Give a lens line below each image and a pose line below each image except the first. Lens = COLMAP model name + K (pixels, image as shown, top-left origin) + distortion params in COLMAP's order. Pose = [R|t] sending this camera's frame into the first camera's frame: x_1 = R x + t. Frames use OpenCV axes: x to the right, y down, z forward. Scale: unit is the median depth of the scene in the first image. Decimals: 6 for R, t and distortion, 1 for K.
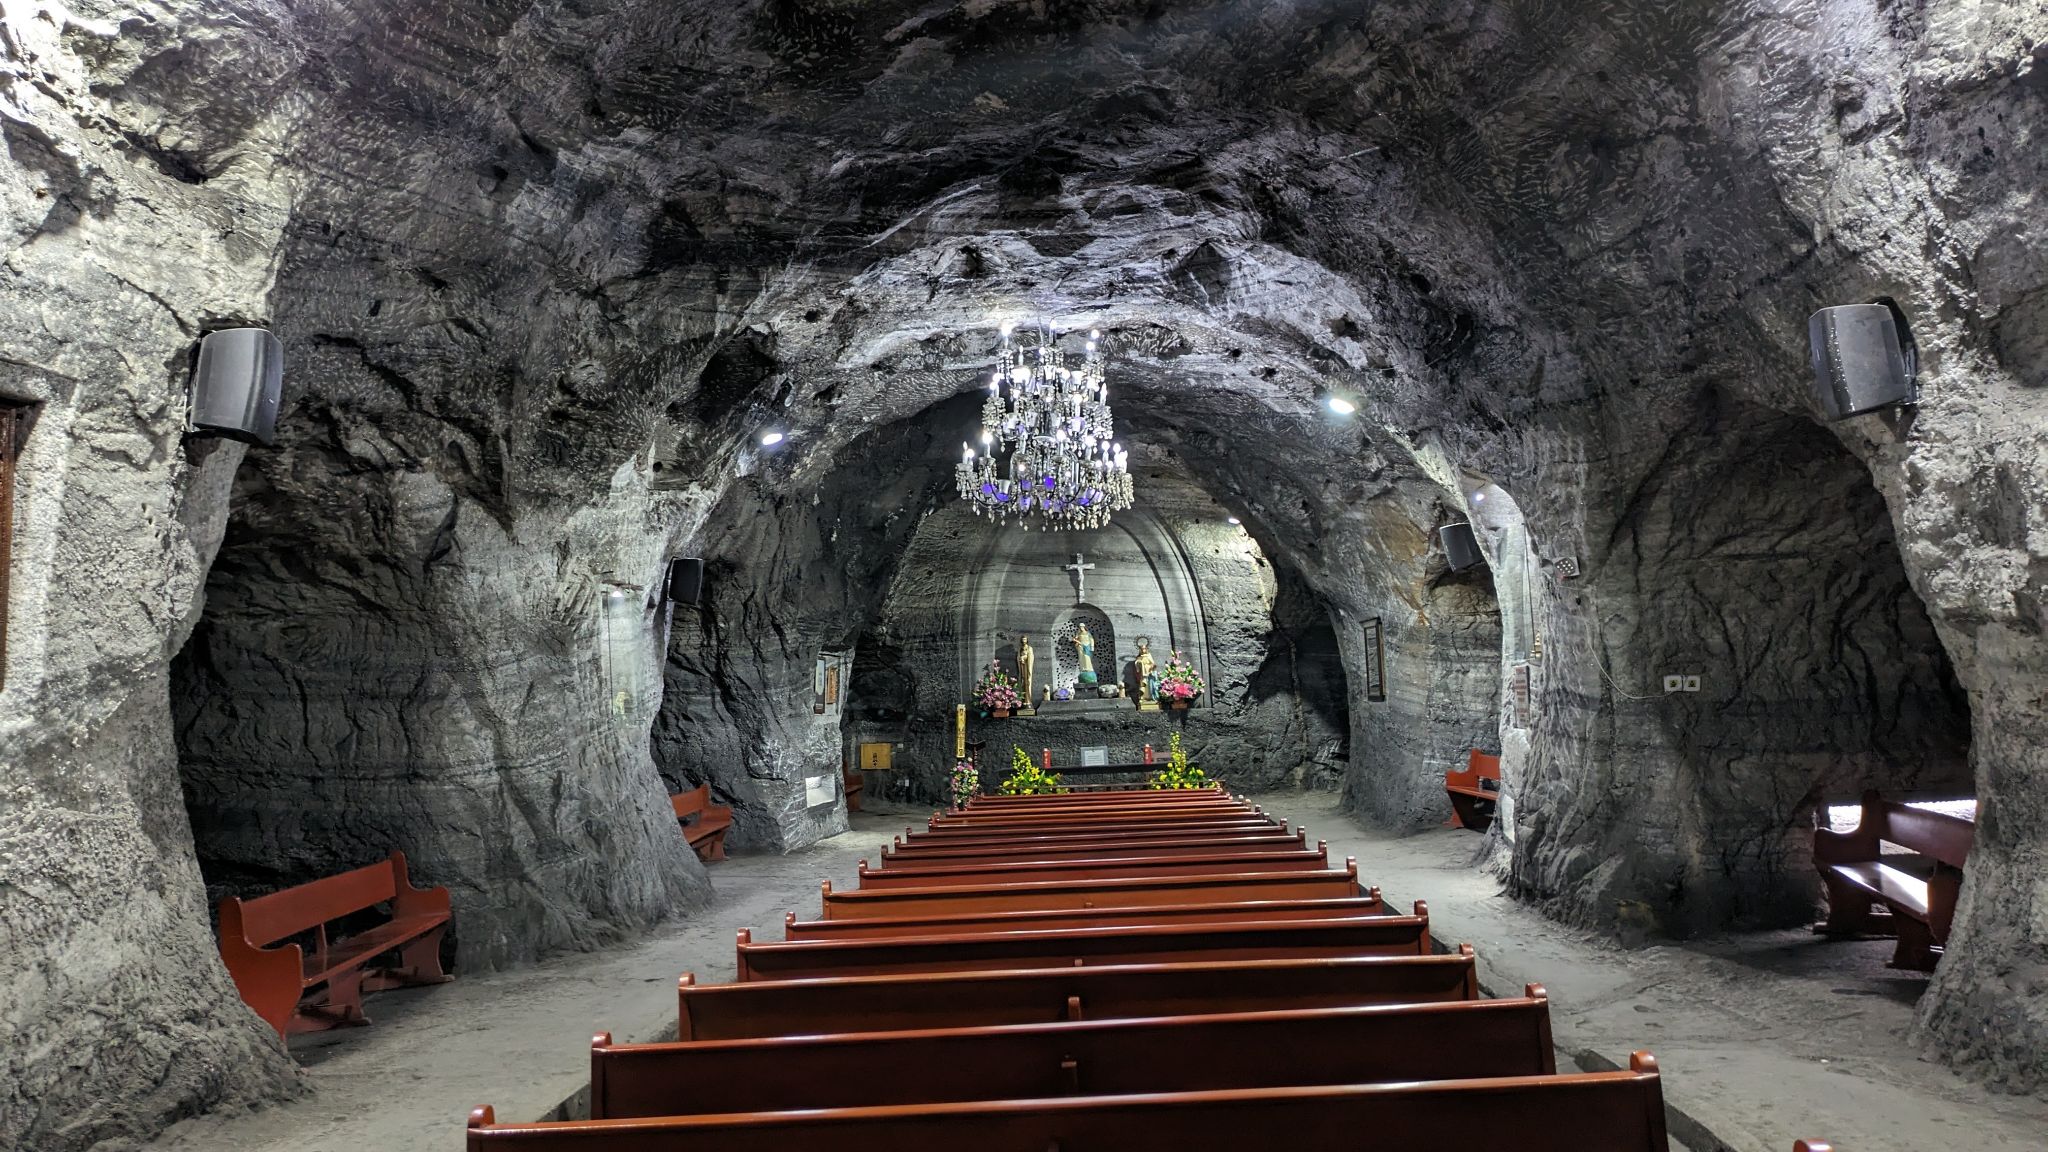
lens RADIAL K [[1508.4, 0, 1022.6], [0, 1508.4, 593.4], [0, 0, 1]] dist [0.052760, -0.010629]
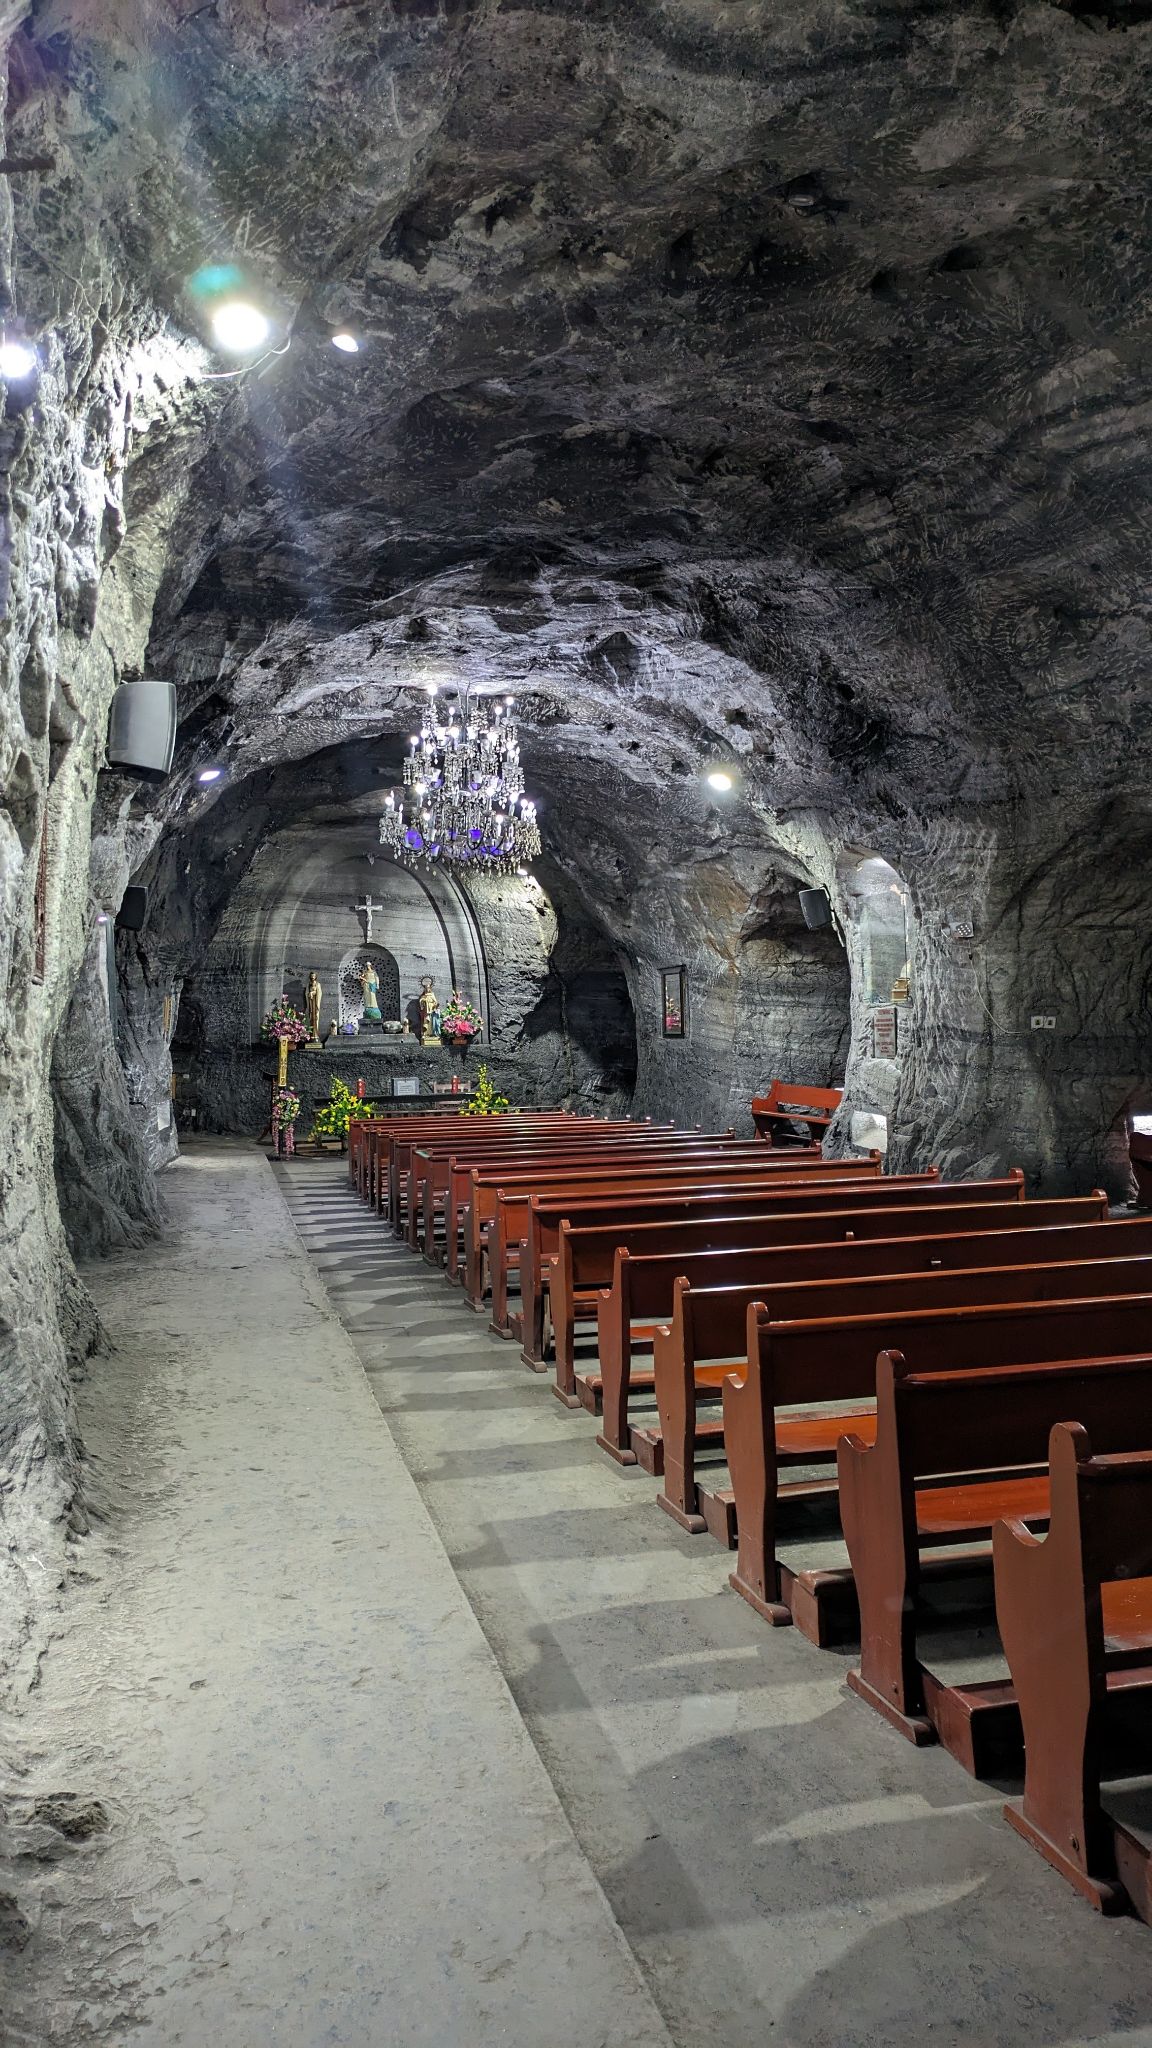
lens RADIAL K [[1508.4, 0, 578.7], [0, 1508.4, 1002.0], [0, 0, 1]] dist [0.052760, -0.010629]
pose [[0.955658, 0.025908, 0.293337, -0.271355], [-0.038277, 0.998600, 0.036503, 0.007788], [-0.291981, -0.046112, 0.955312, -0.103658]]
